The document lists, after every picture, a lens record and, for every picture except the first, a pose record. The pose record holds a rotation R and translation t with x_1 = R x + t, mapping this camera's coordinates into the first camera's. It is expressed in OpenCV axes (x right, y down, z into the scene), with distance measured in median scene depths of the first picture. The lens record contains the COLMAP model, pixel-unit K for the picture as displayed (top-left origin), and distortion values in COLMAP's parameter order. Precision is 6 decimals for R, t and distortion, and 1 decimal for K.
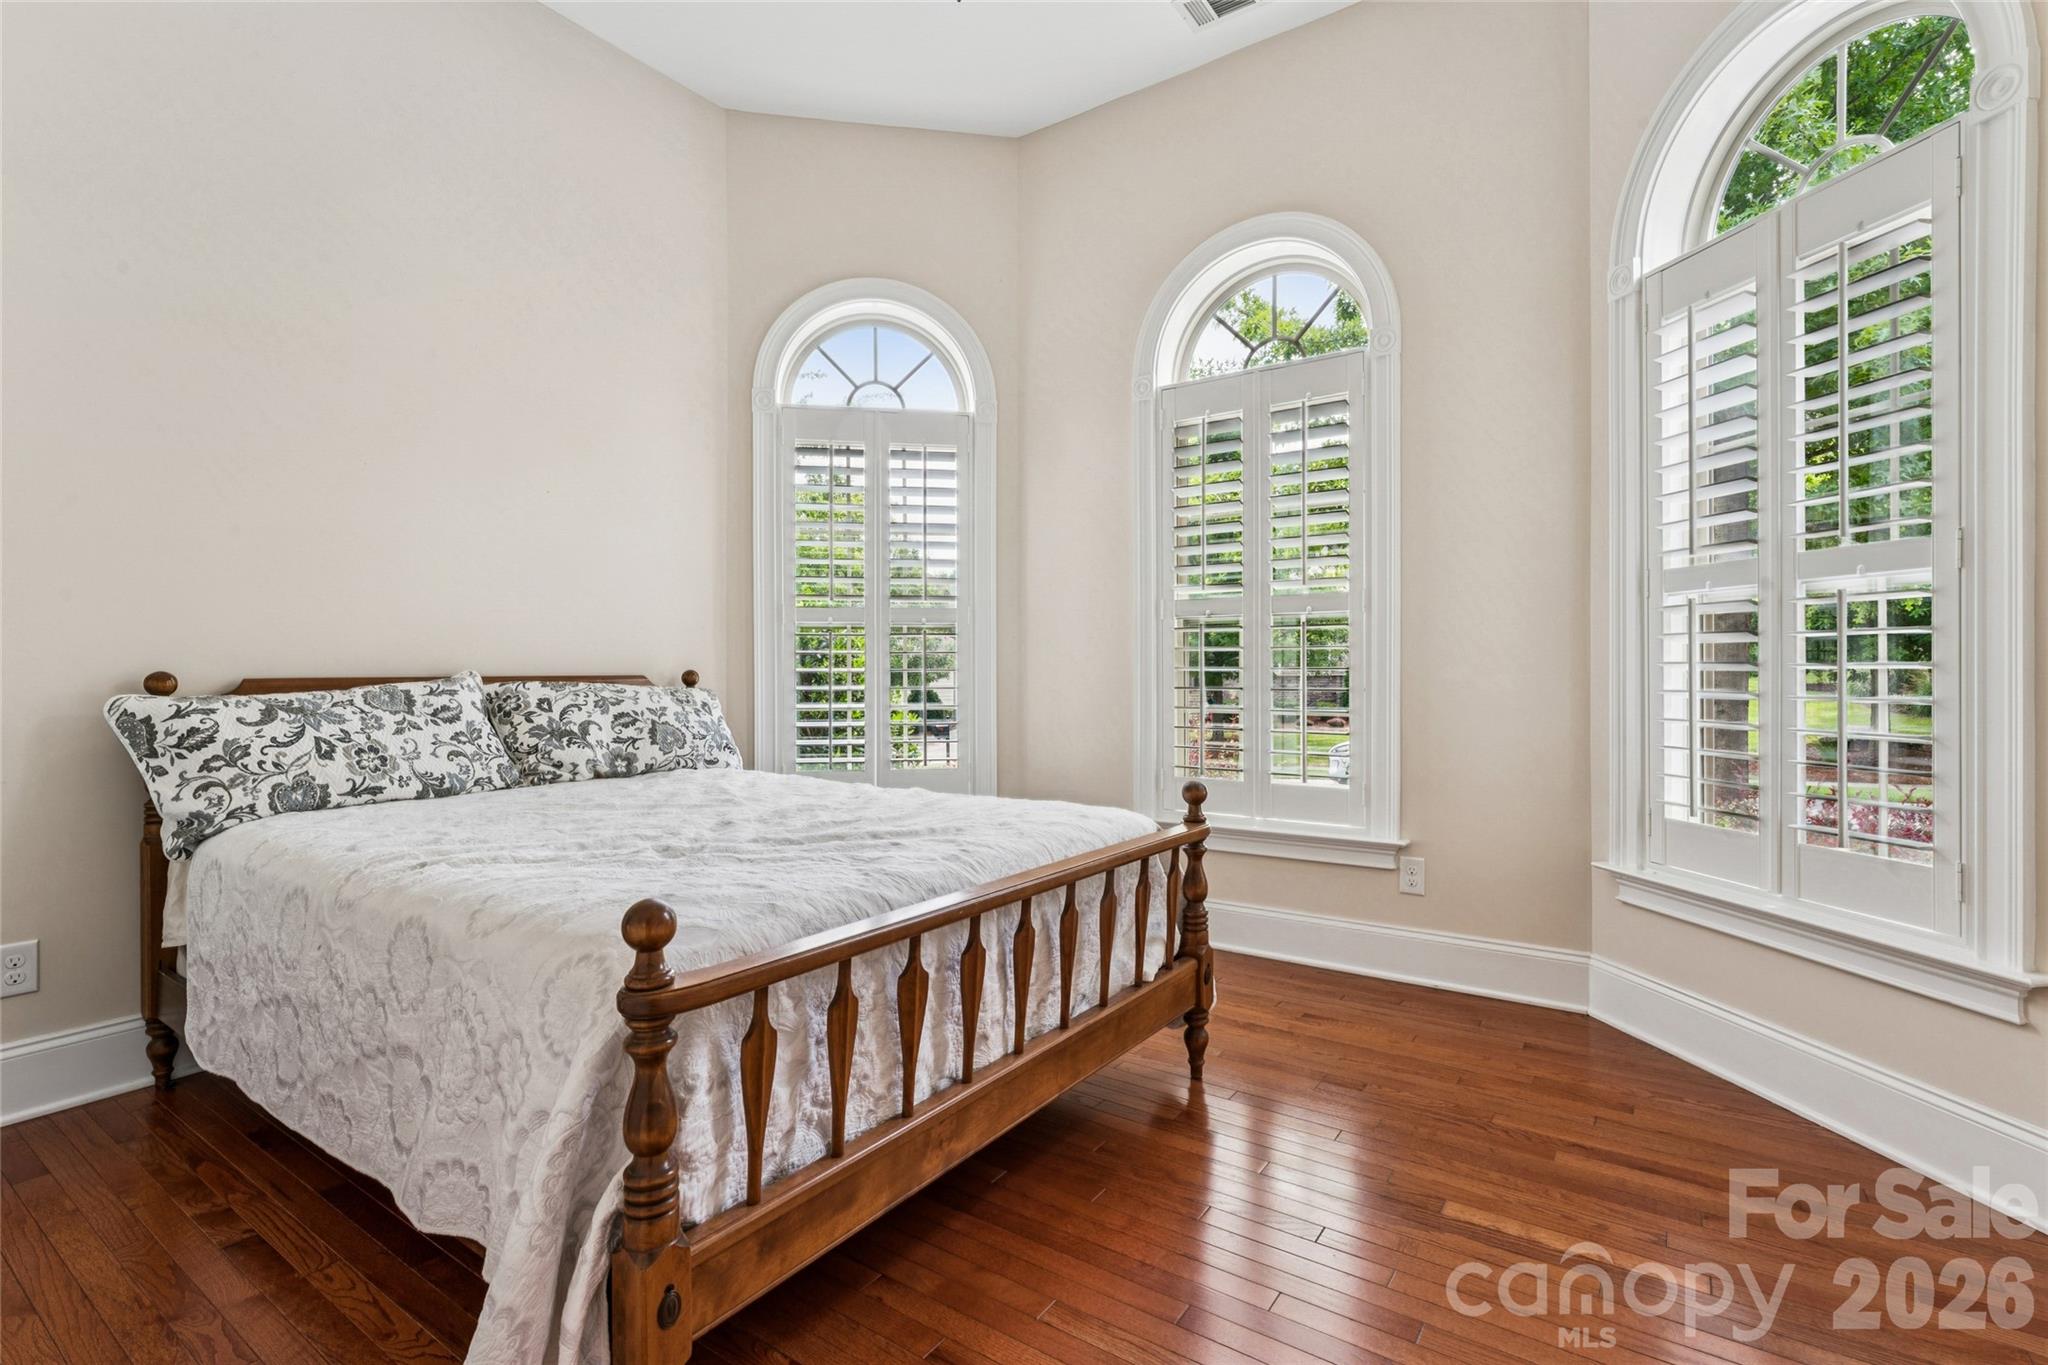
lens RADIAL K [[944.5, 0, 1029.1], [0, 944.5, 668.9], [0, 0, 1]] dist [-0.000897, -0.000885]
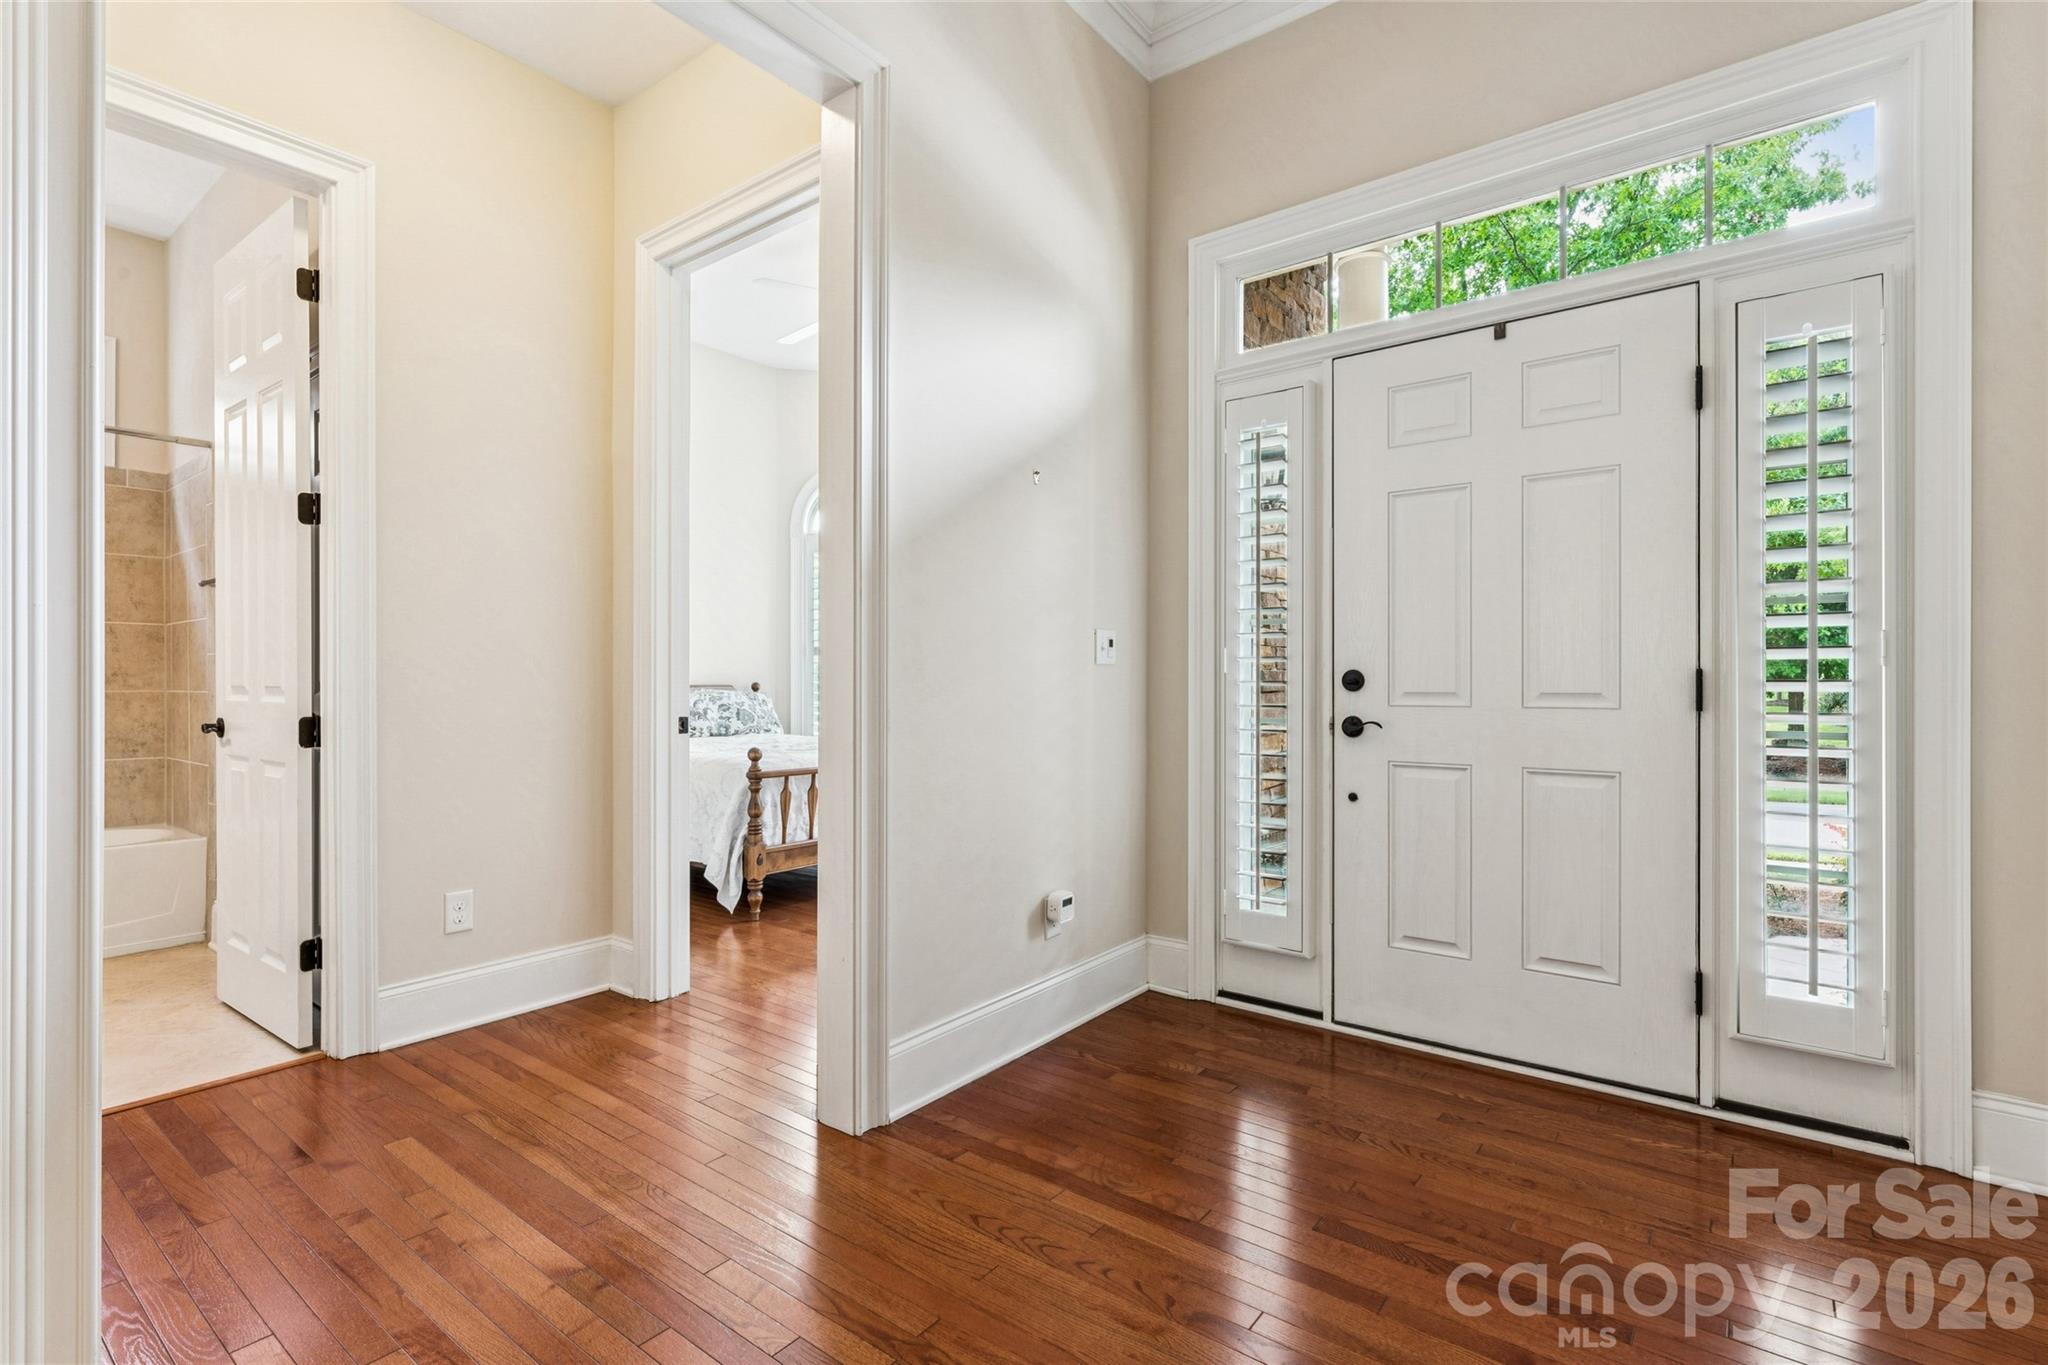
lens RADIAL K [[944.5, 0, 1029.1], [0, 944.5, 668.9], [0, 0, 1]] dist [-0.000897, -0.000885]
pose [[0.998991, 0.004433, -0.044690, 0.347308], [-0.005053, 0.999892, -0.013776, -0.002952], [0.044624, 0.013988, 0.998906, -1.109580]]
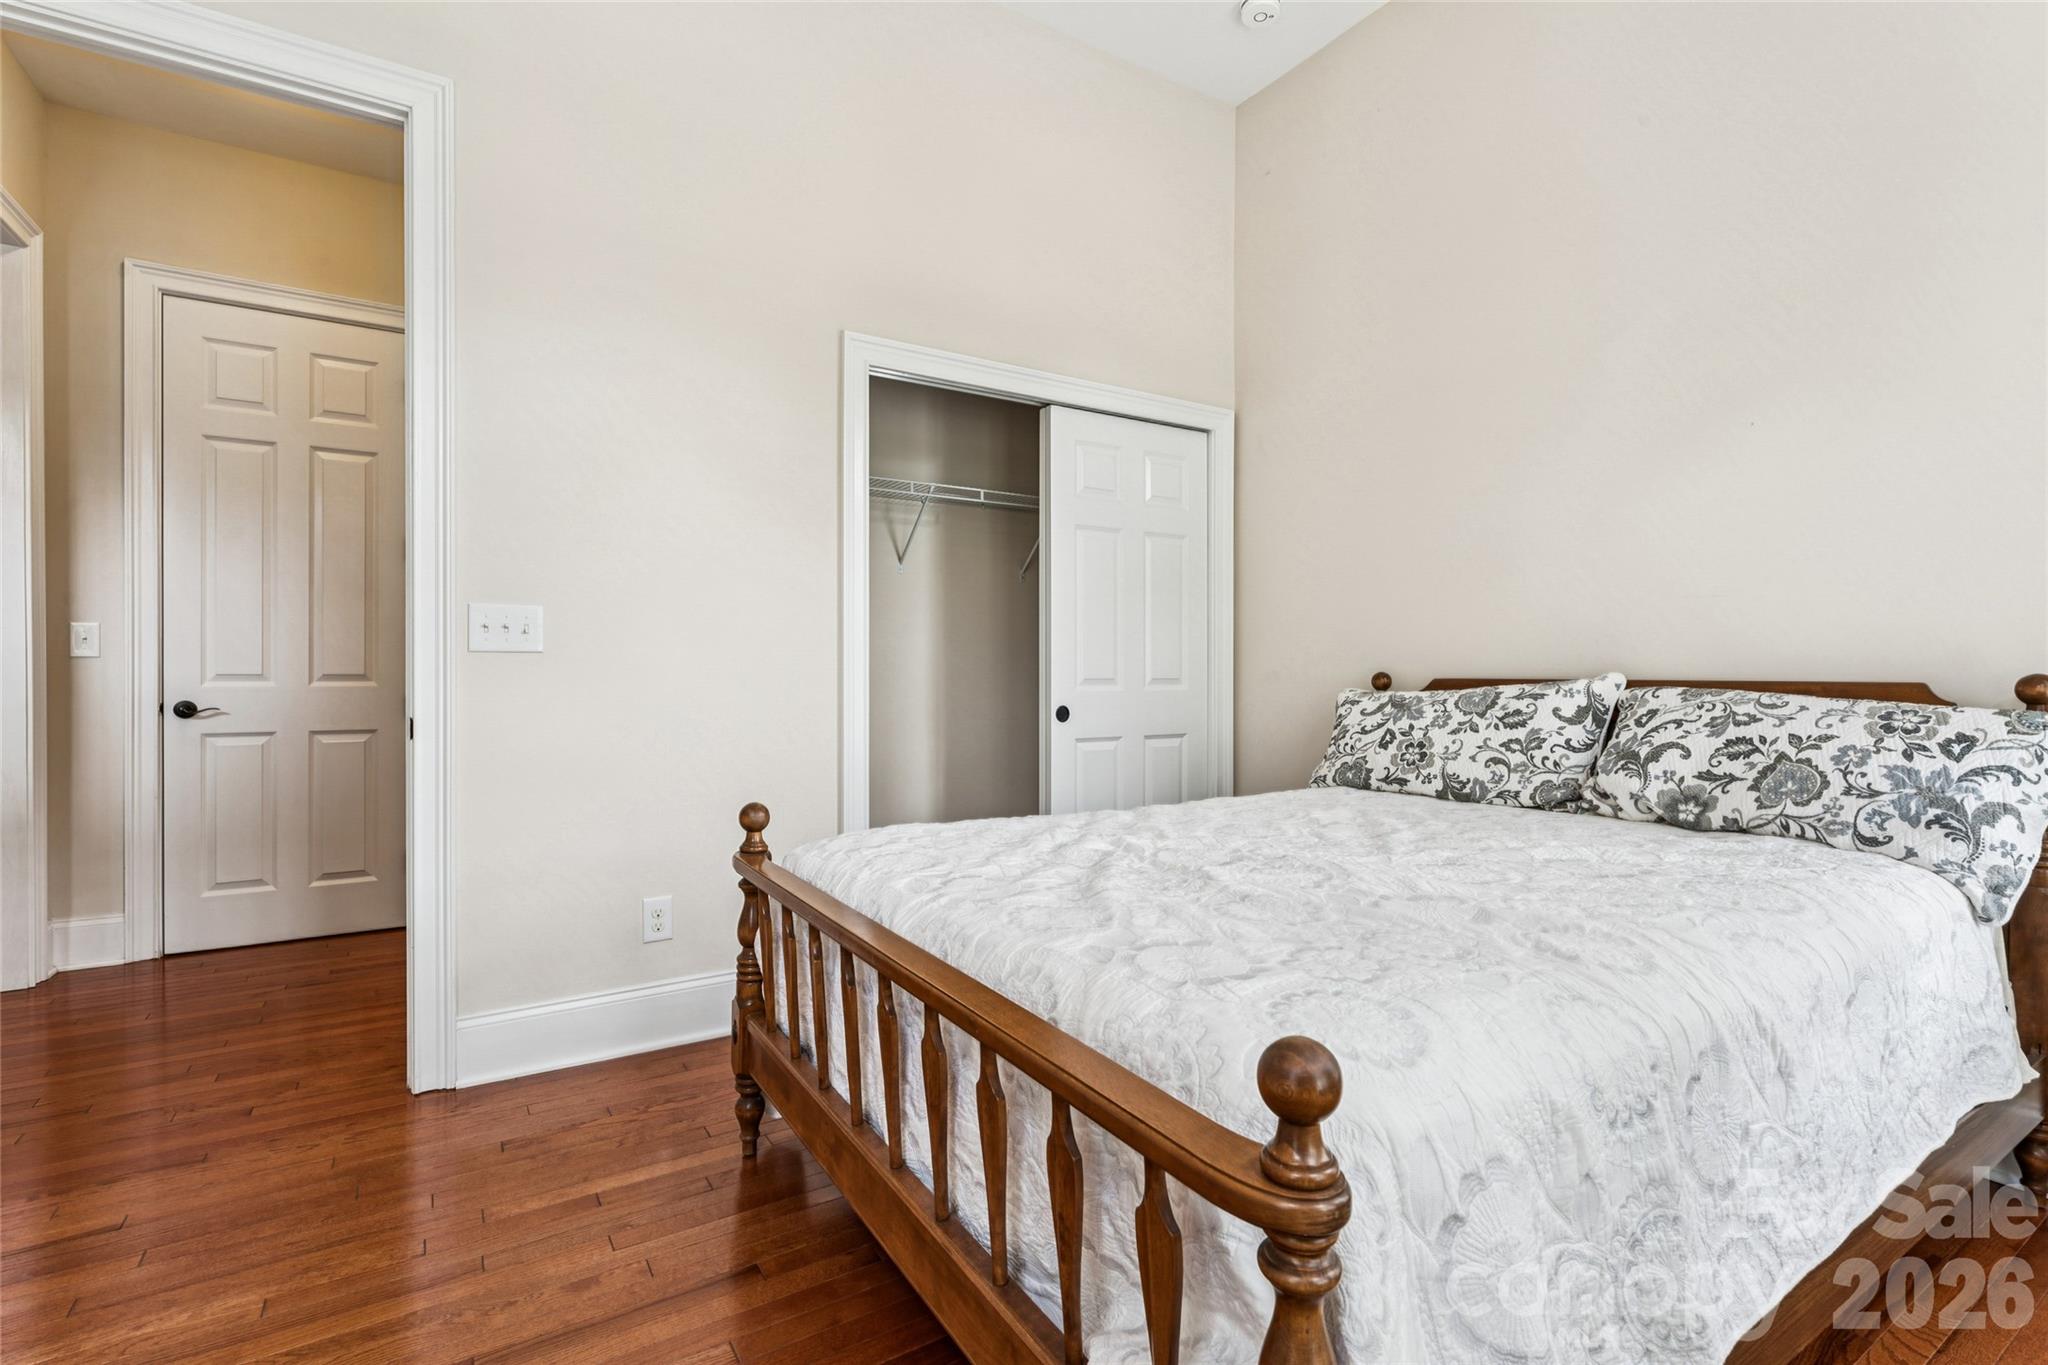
lens RADIAL K [[944.5, 0, 1029.1], [0, 944.5, 668.9], [0, 0, 1]] dist [-0.000897, -0.000885]
pose [[-0.380825, -0.005914, -0.924628, 0.444867], [-0.007213, 0.999968, -0.003424, 0.005248], [0.924619, 0.005365, -0.380856, 0.948862]]
